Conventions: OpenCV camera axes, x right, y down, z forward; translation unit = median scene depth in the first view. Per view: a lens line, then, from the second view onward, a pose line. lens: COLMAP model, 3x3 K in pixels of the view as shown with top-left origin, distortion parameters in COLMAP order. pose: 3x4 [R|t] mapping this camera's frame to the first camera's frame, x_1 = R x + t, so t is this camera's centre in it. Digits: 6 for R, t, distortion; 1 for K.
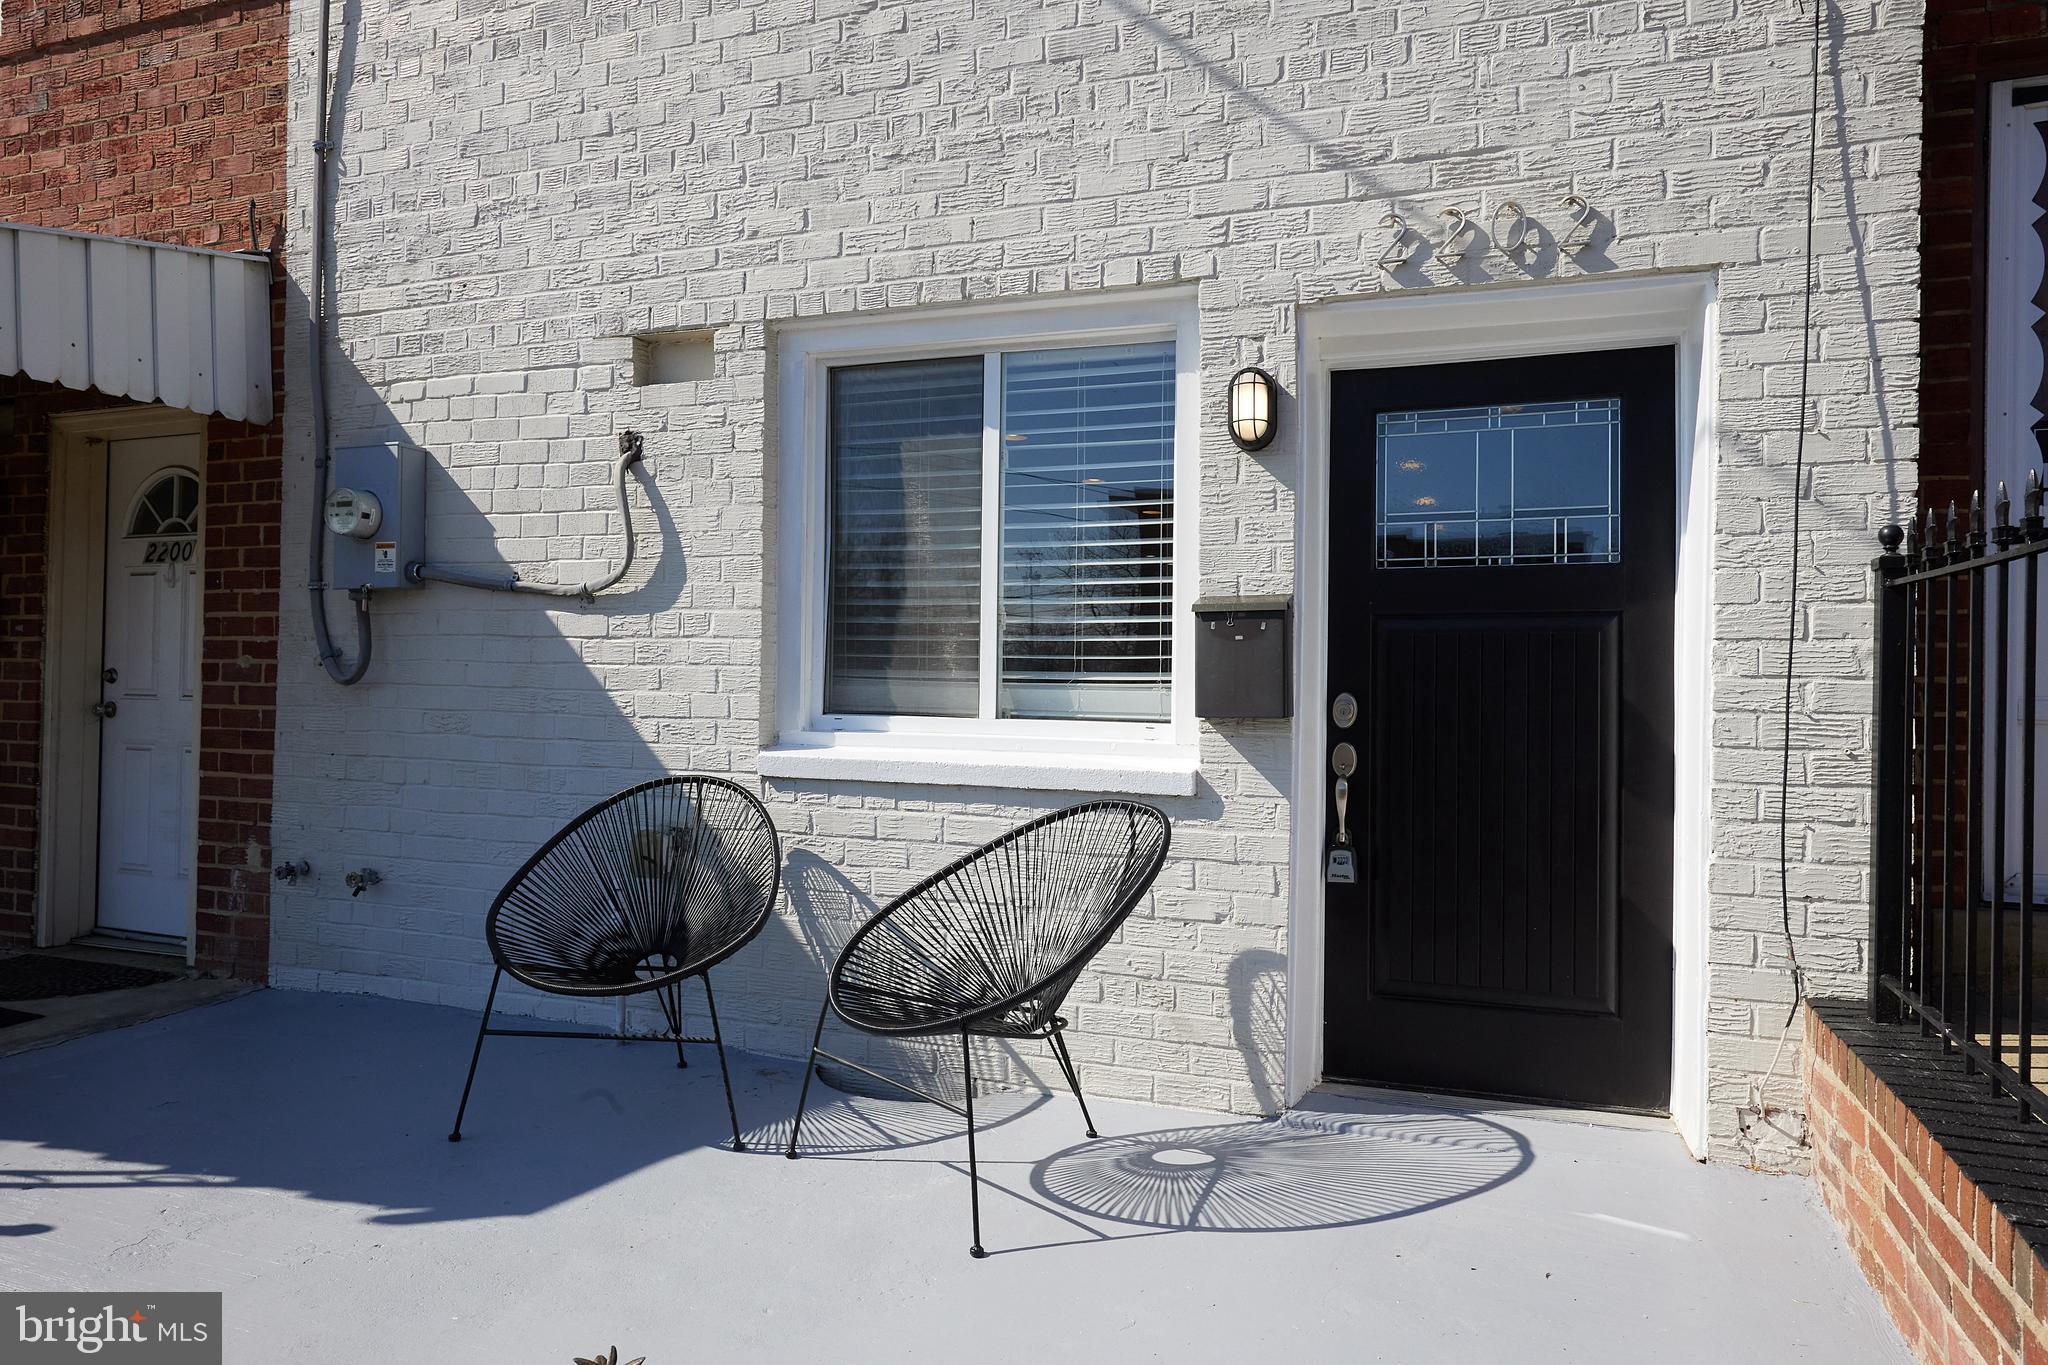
lens RADIAL K [[1238.4, 0, 1034.7], [0, 1238.4, 685.3], [0, 0, 1]] dist [-0.012032, 0.005386]
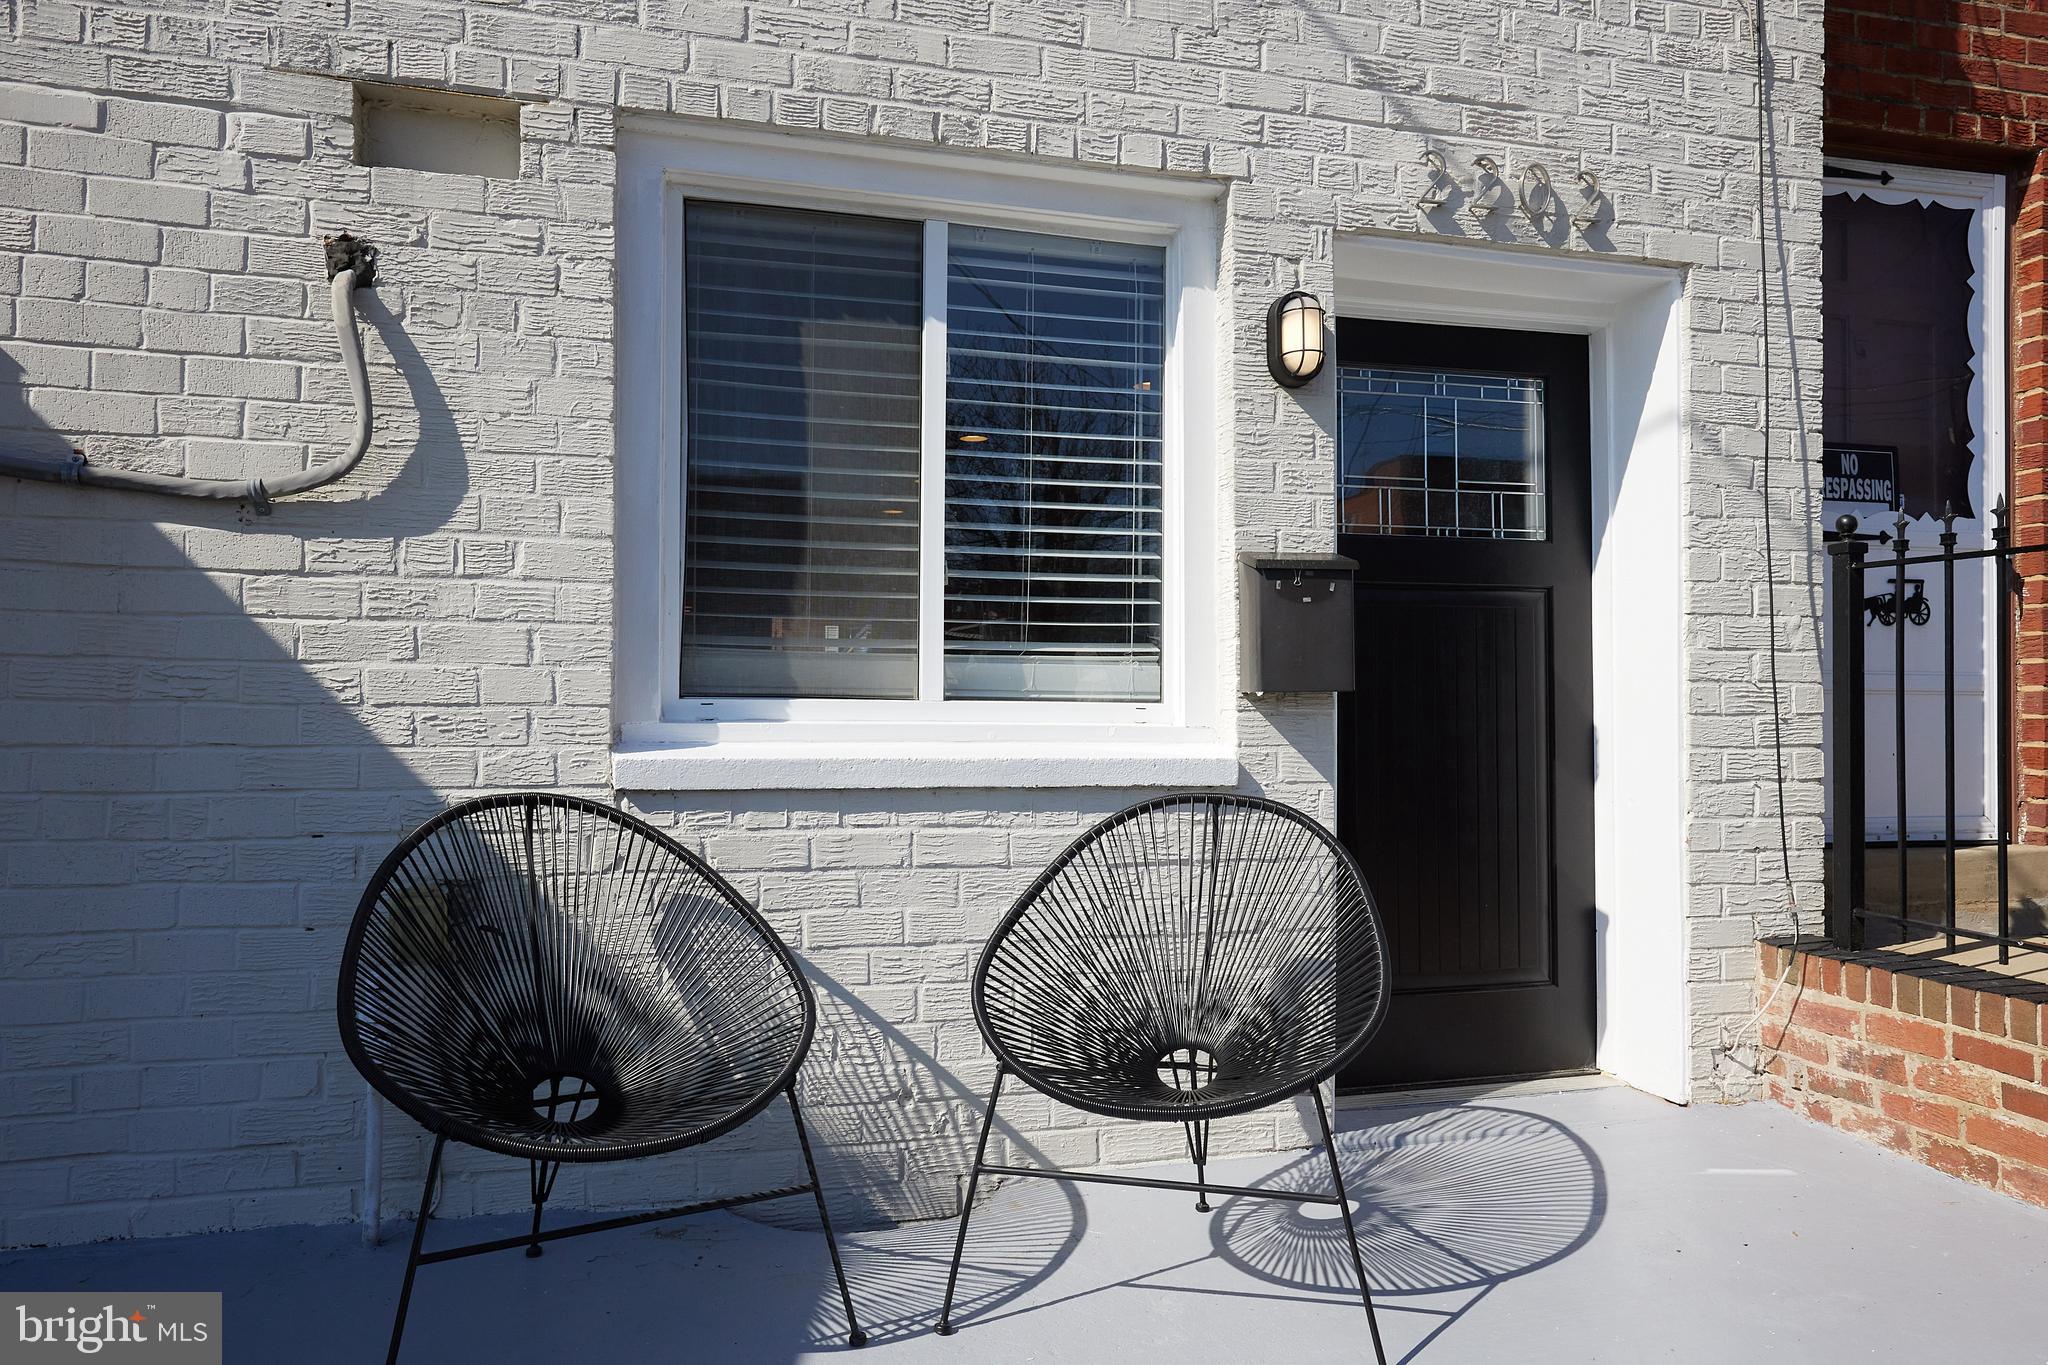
lens RADIAL K [[1352.0, 0, 1024.5], [0, 1352.0, 689.3], [0, 0, 1]] dist [0.002927, -0.001640]
pose [[0.824855, -0.001956, 0.565341, -0.519536], [0.004908, 0.999981, -0.003701, 0.026217], [-0.565323, 0.005827, 0.824849, 0.318516]]
